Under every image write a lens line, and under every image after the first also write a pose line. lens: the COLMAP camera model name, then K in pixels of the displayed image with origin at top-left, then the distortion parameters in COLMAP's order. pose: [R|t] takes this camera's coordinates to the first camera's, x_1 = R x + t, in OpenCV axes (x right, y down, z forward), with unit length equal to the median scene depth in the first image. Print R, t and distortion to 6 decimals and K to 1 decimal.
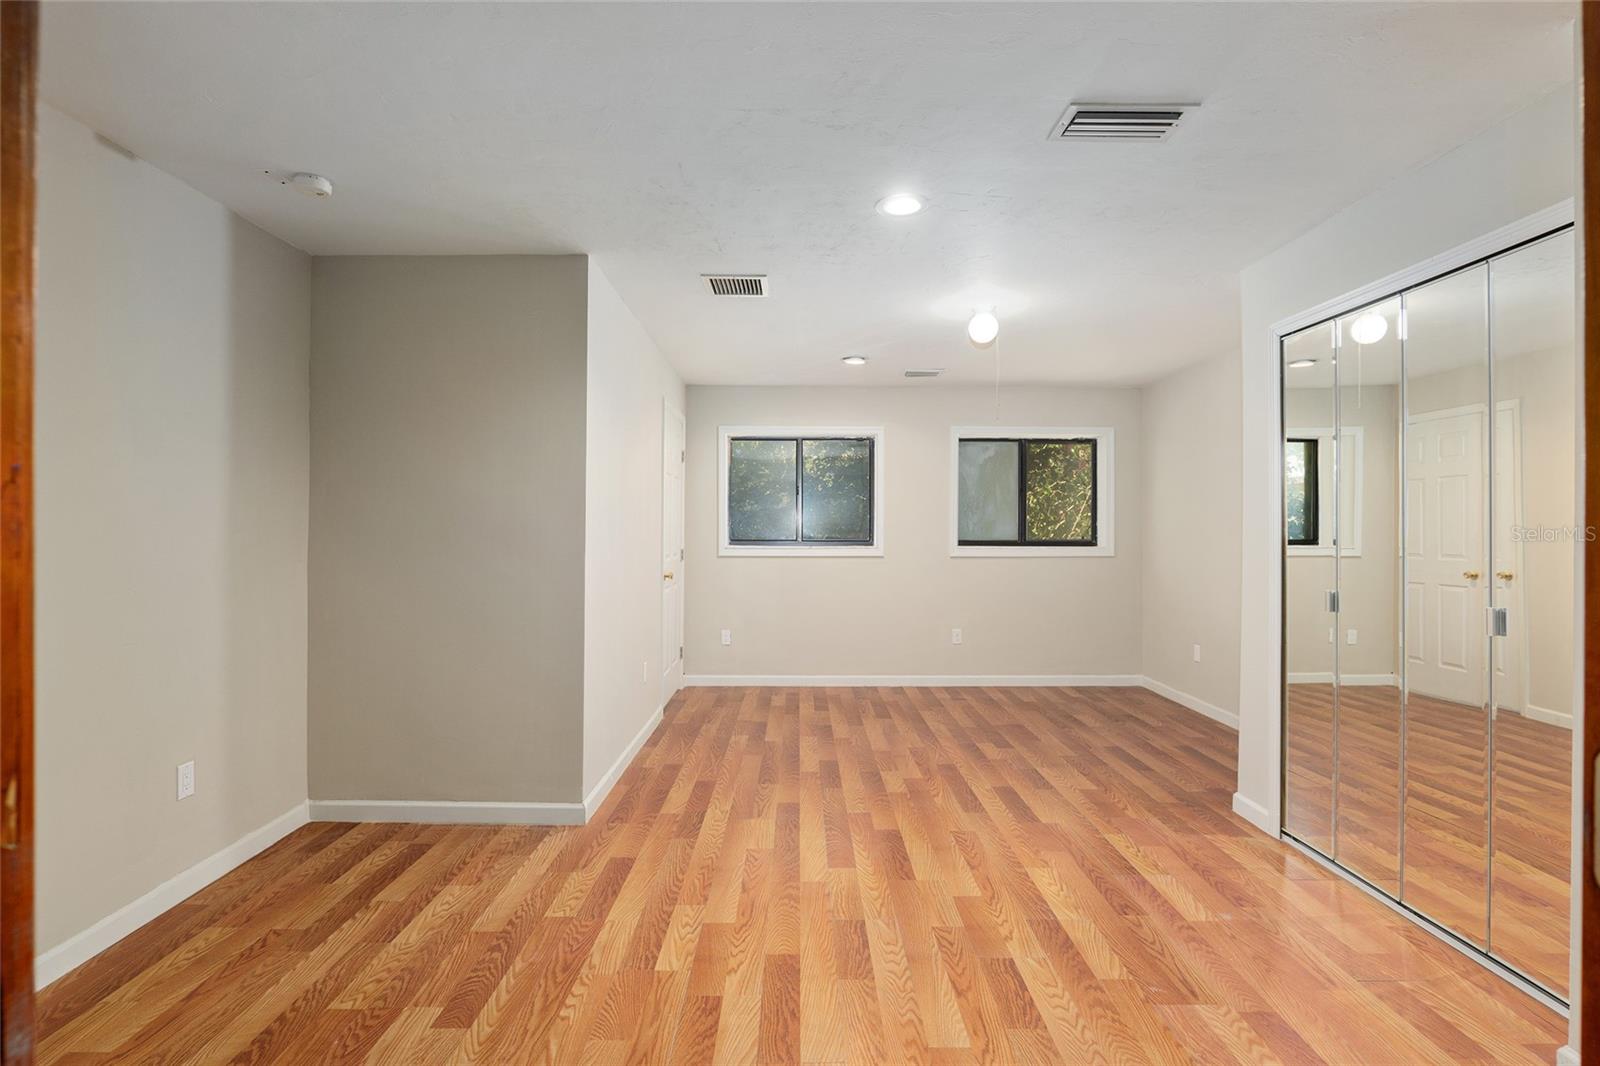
lens RADIAL K [[754.4, 0, 799.0], [0, 754.4, 526.6], [0, 0, 1]] dist [-0.011305, 0.000053]
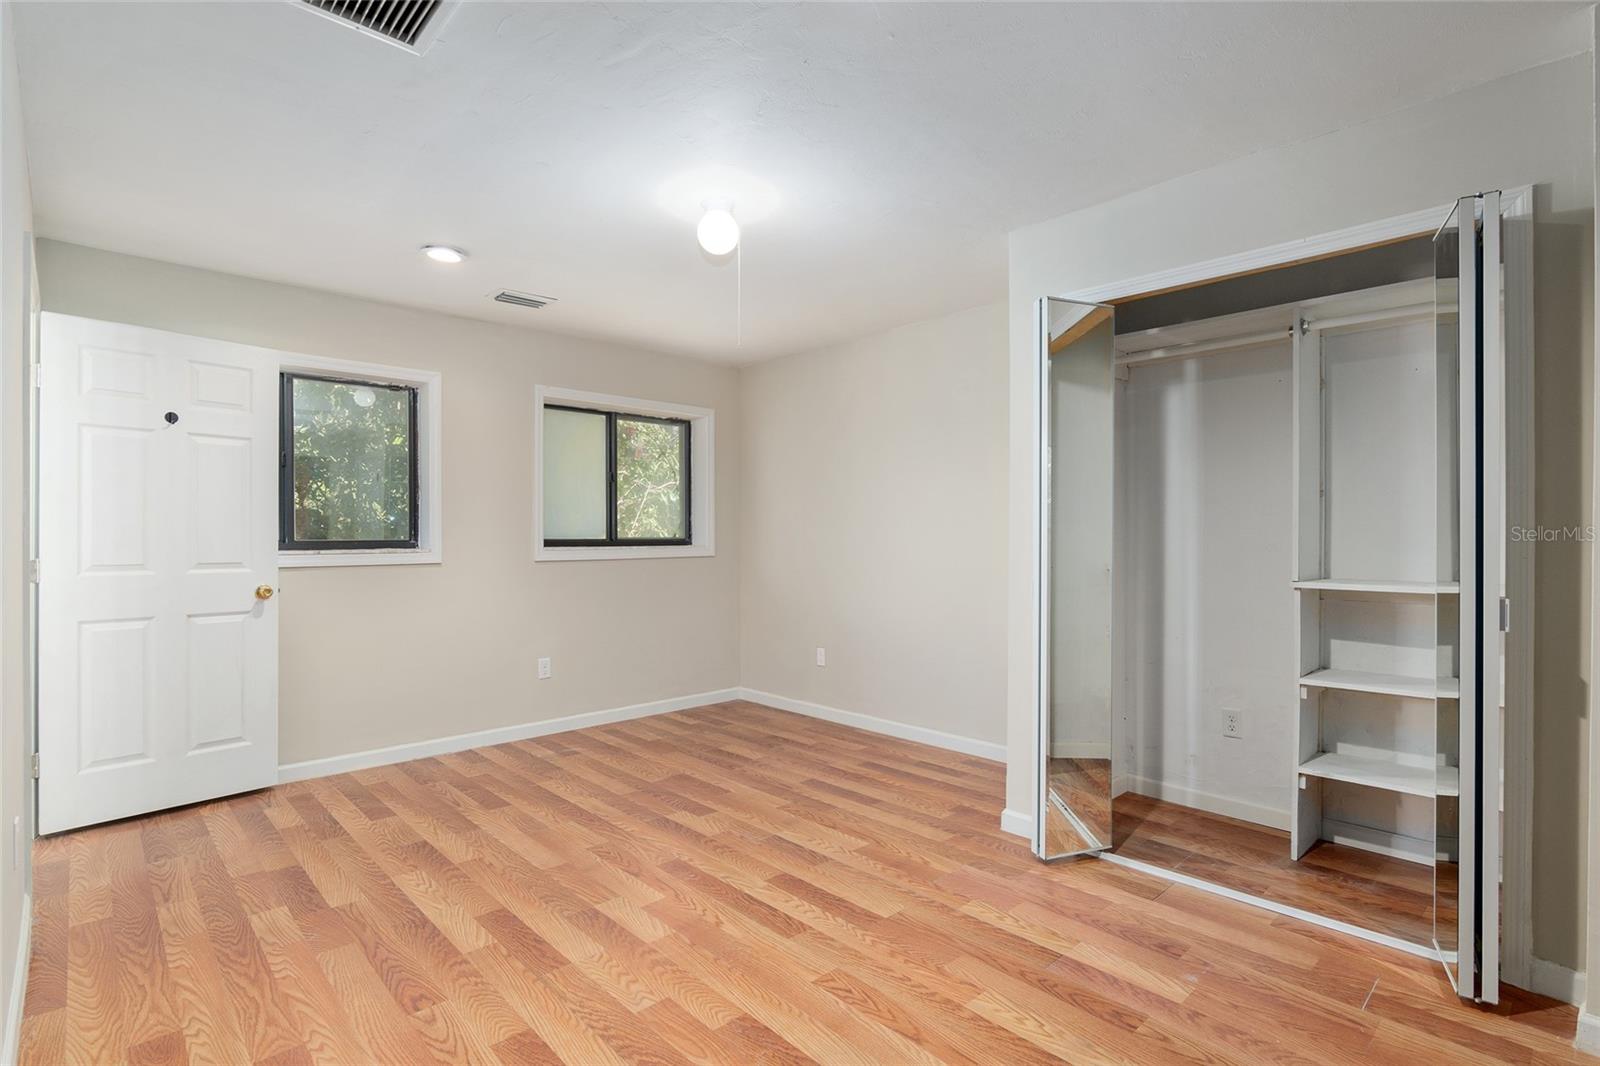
lens RADIAL K [[781.2, 0, 803.6], [0, 781.2, 541.9], [0, 0, 1]] dist [-0.006805, 0.000730]
pose [[0.730882, -0.011357, 0.682410, -0.197619], [0.001959, 0.999892, 0.014542, 0.015336], [-0.682501, -0.009291, 0.730825, 0.407766]]
